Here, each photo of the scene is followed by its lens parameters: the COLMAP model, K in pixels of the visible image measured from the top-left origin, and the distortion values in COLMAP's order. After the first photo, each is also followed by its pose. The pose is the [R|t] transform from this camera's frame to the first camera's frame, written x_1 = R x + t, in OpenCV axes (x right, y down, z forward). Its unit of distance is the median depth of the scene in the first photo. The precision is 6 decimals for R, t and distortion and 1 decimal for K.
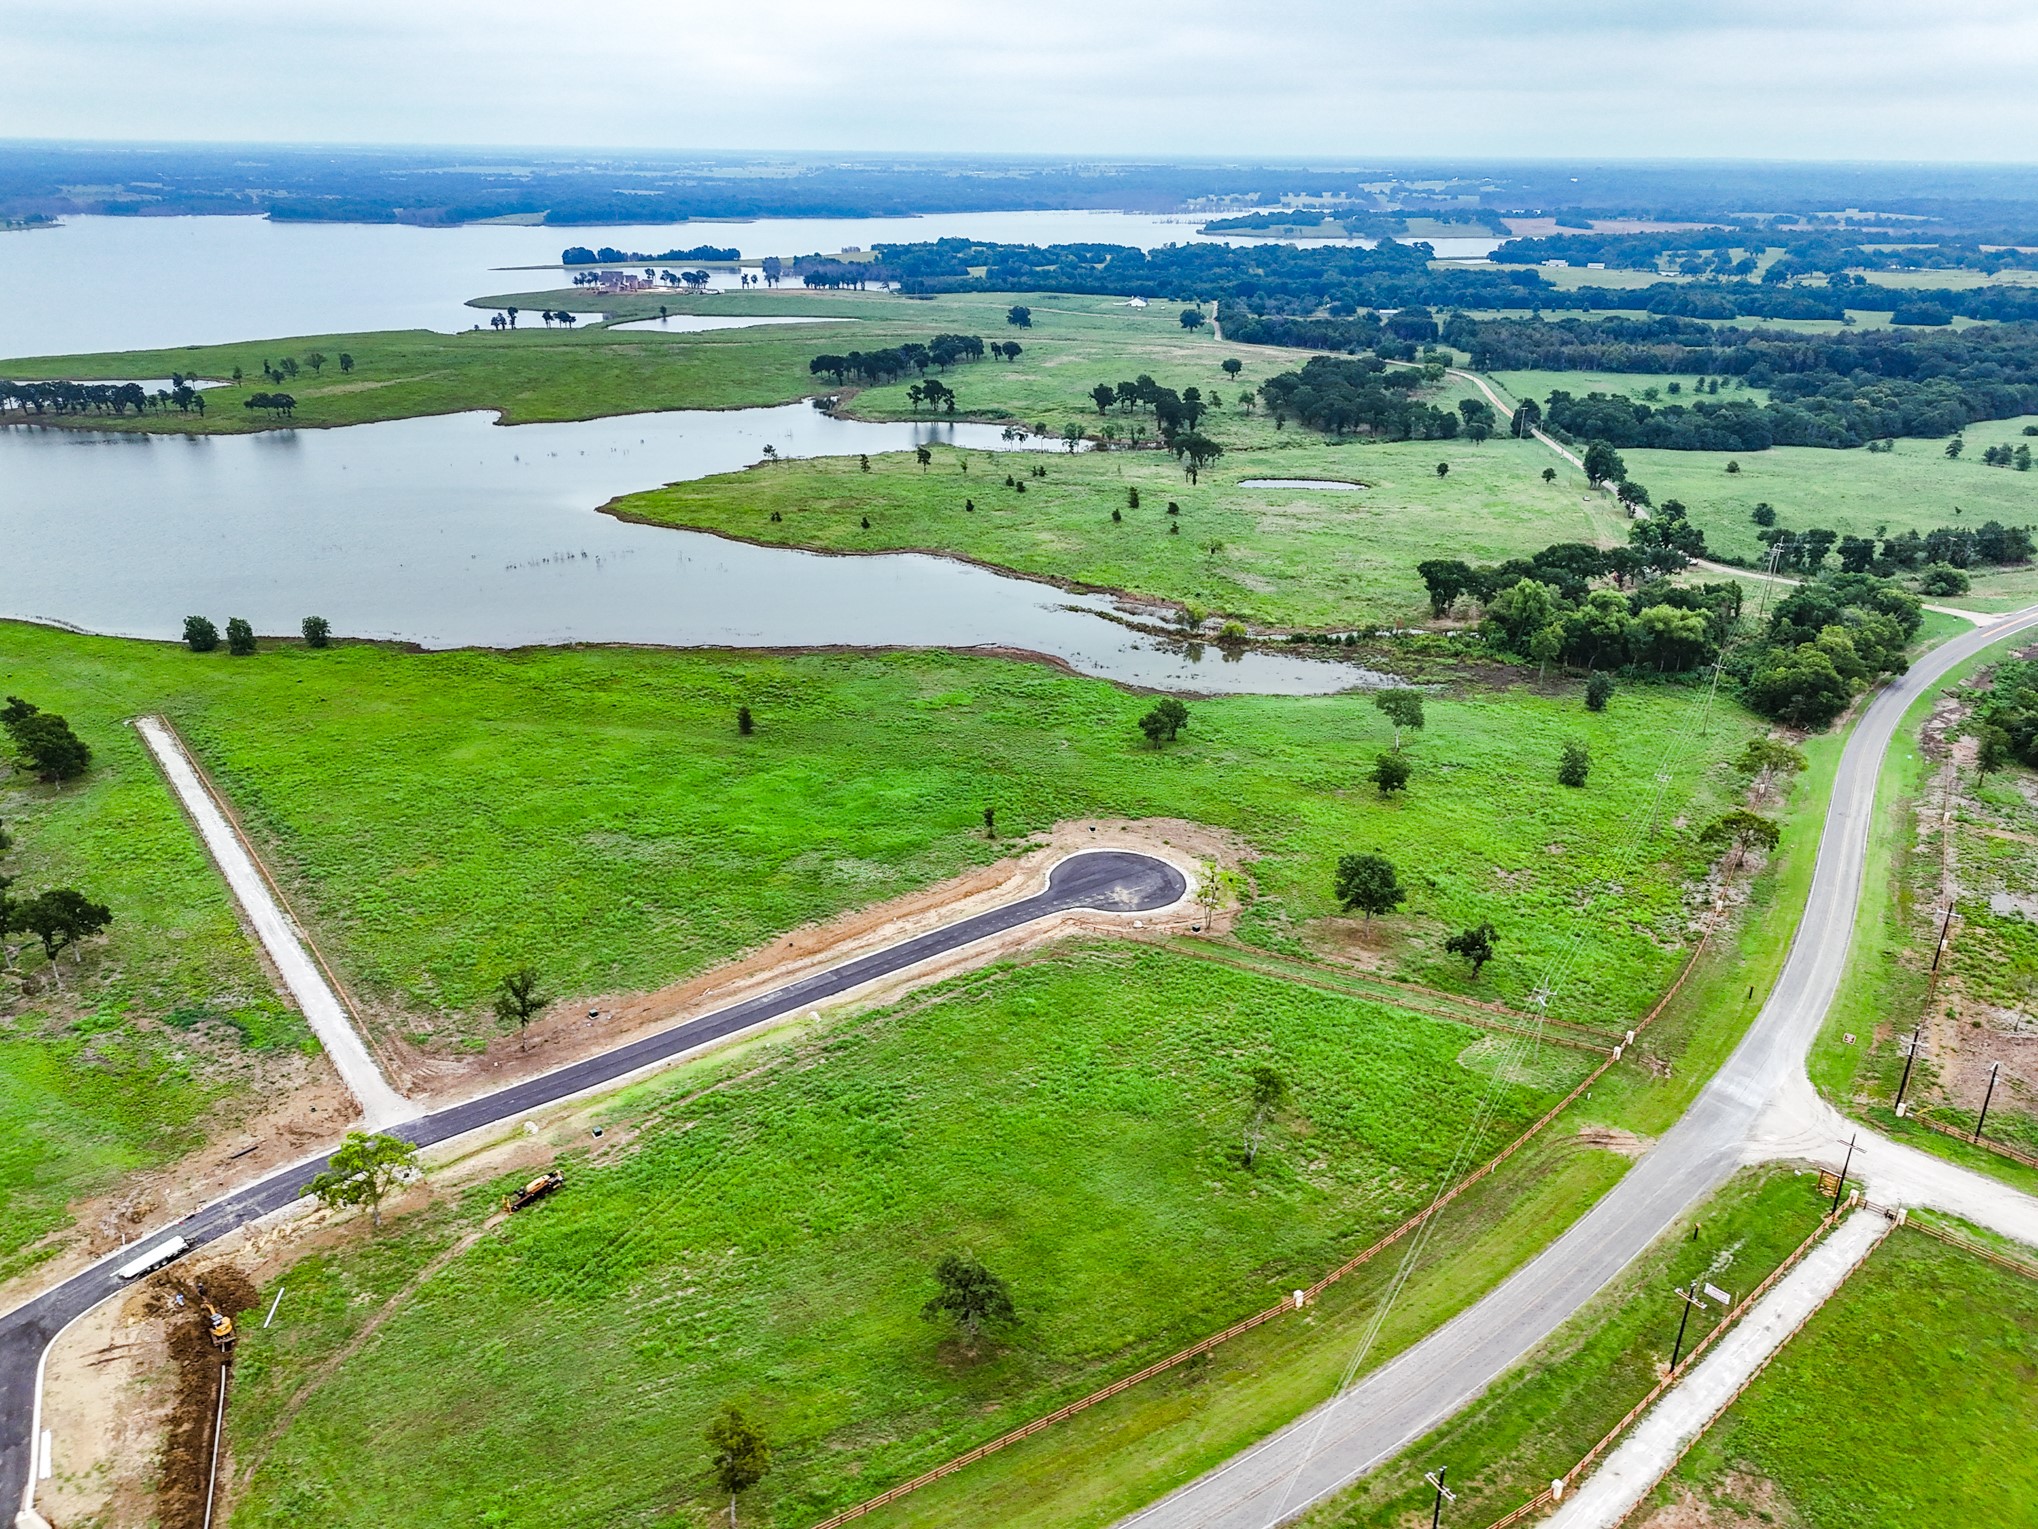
lens RADIAL K [[1495.6, 0, 1023.7], [0, 1495.6, 774.9], [0, 0, 1]] dist [0.058594, -0.054797]
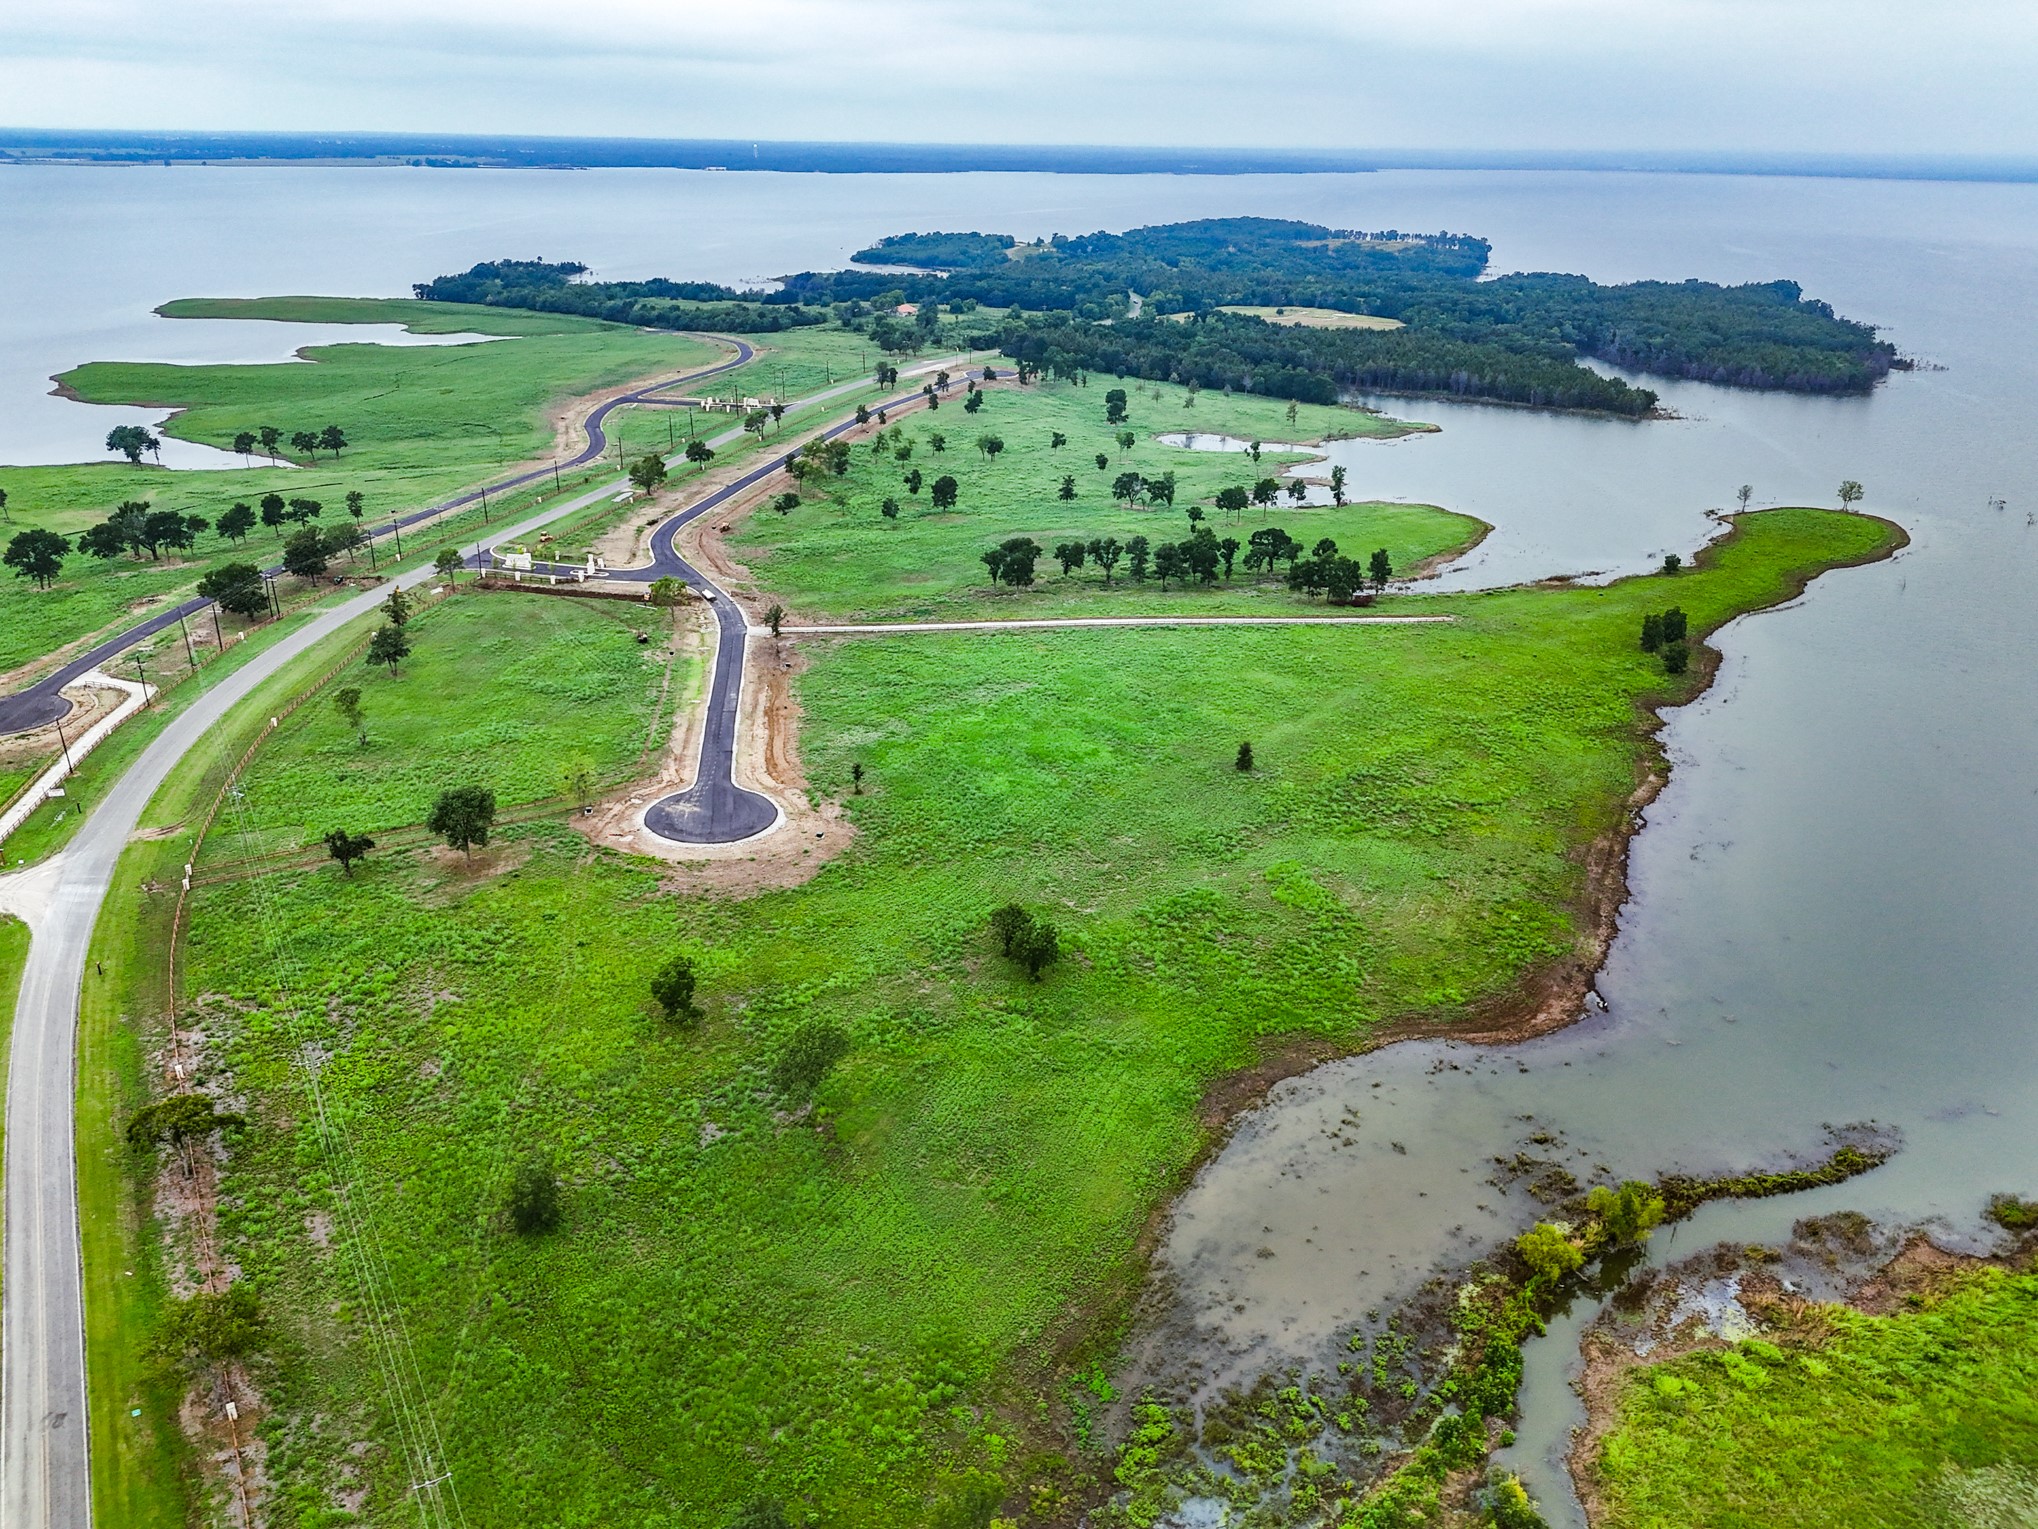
lens RADIAL K [[1495.6, 0, 1017.2], [0, 1495.6, 770.2], [0, 0, 1]] dist [0.058594, -0.054797]
pose [[-0.482882, 0.325231, -0.813050, 0.476274], [-0.352473, 0.777750, 0.520449, -0.343214], [0.801616, 0.537894, -0.260926, 0.831879]]
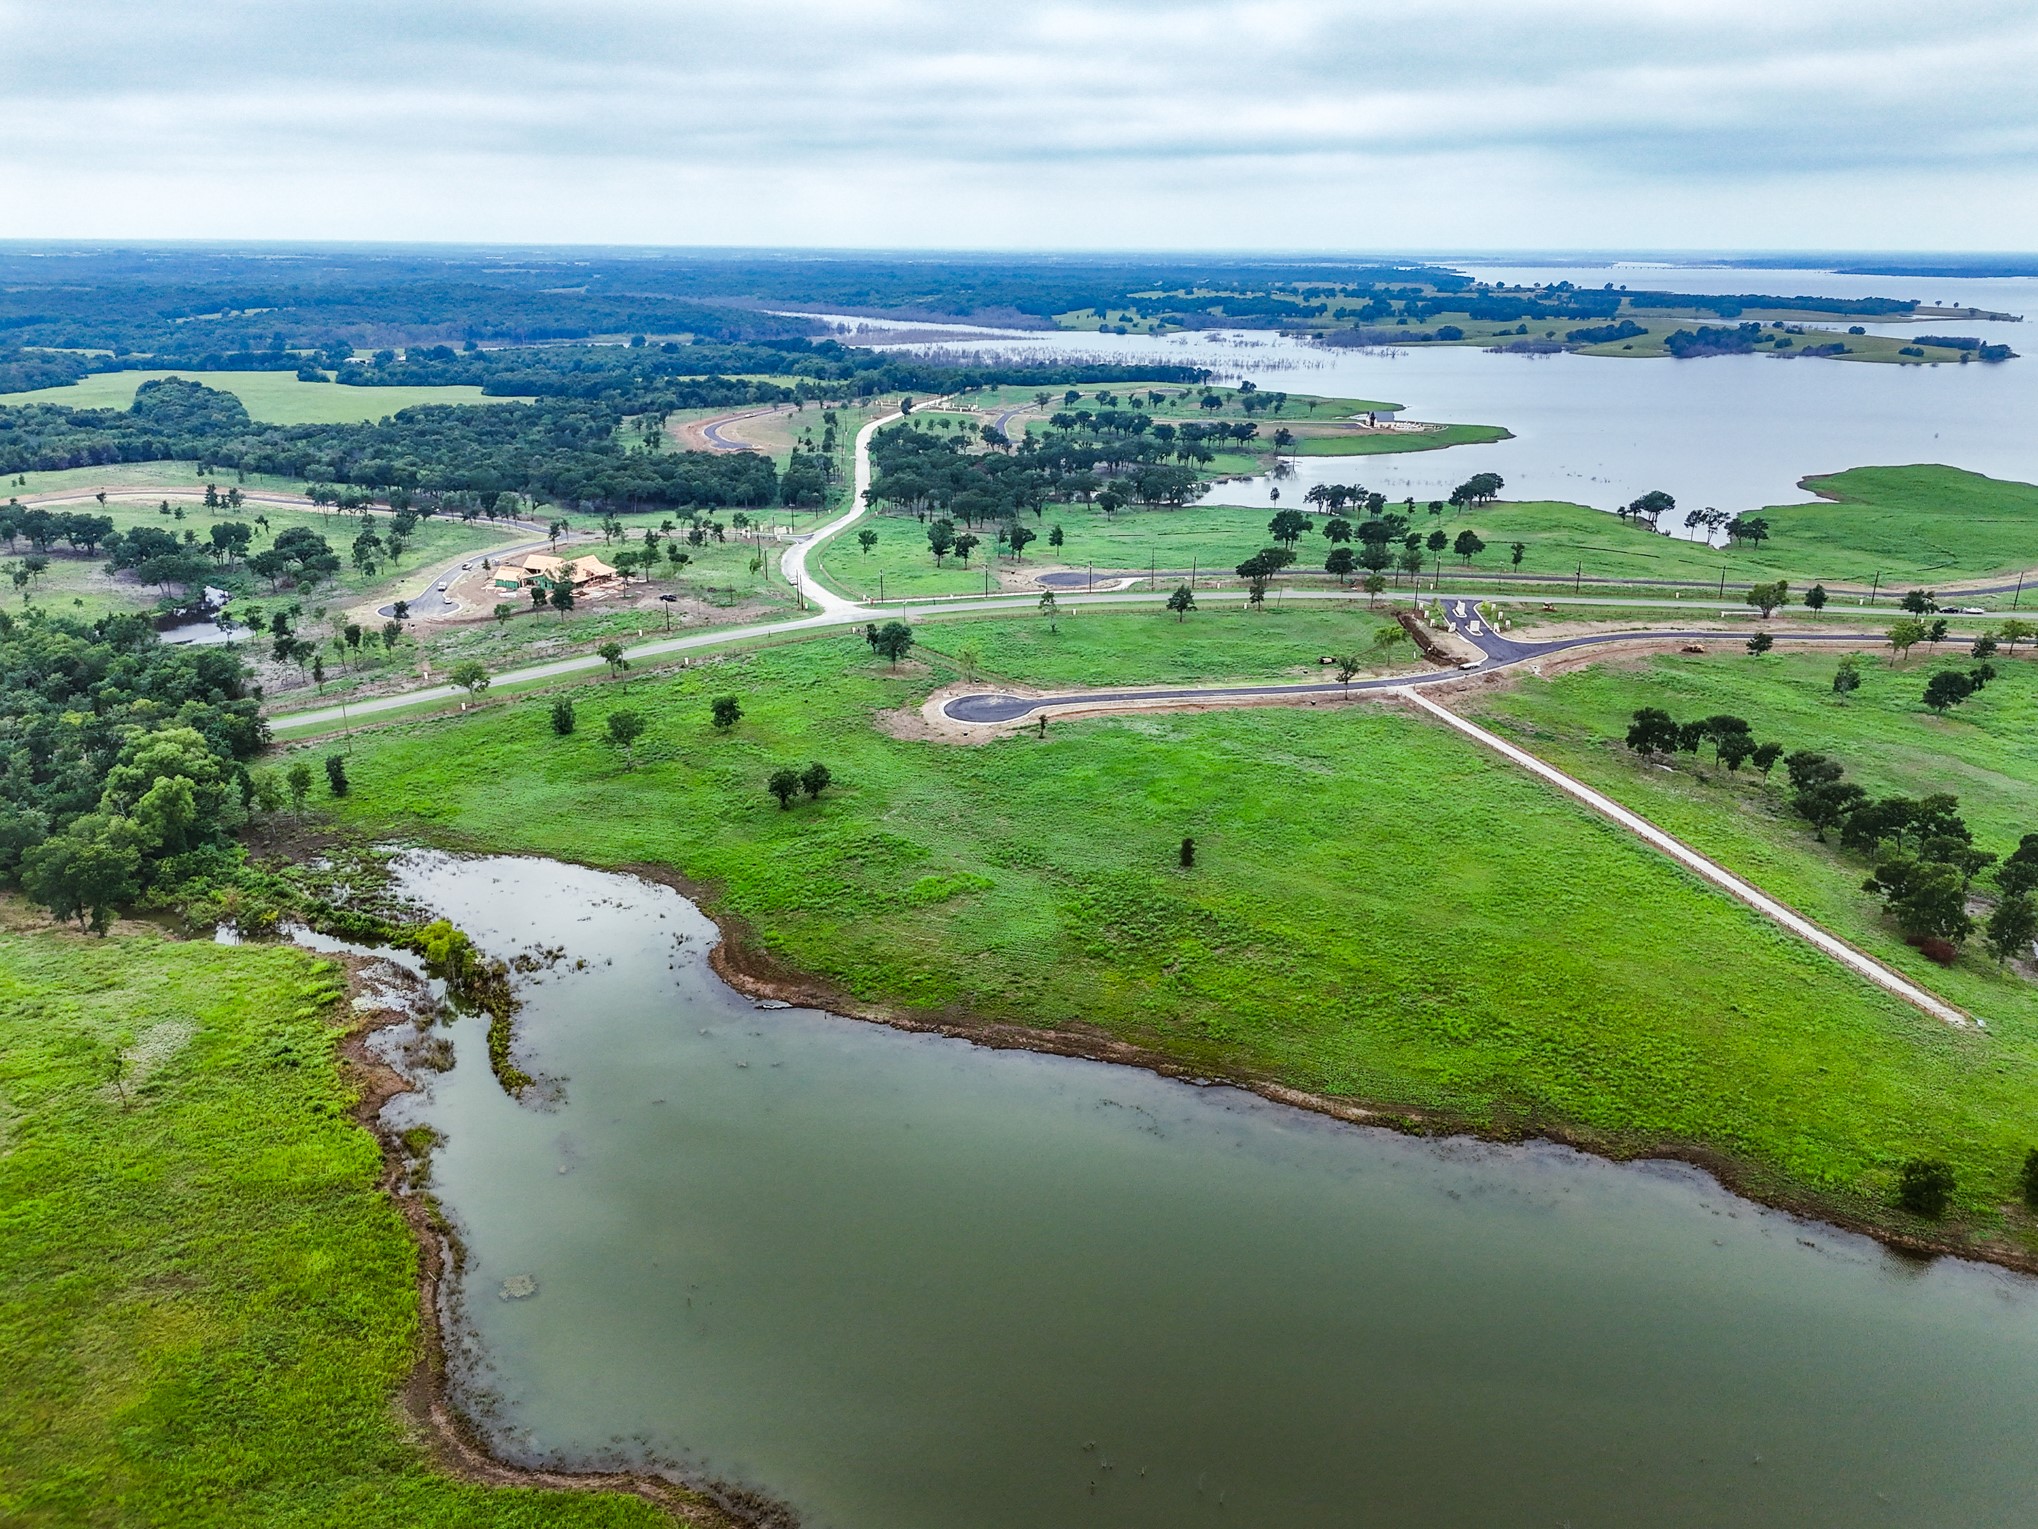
lens RADIAL K [[1495.6, 0, 1026.0], [0, 1495.6, 766.0], [0, 0, 1]] dist [0.058594, -0.054797]
pose [[-0.926421, -0.139646, 0.349634, -0.300894], [0.130140, 0.752642, 0.645440, -0.506487], [-0.353282, 0.643450, -0.679090, 1.197597]]
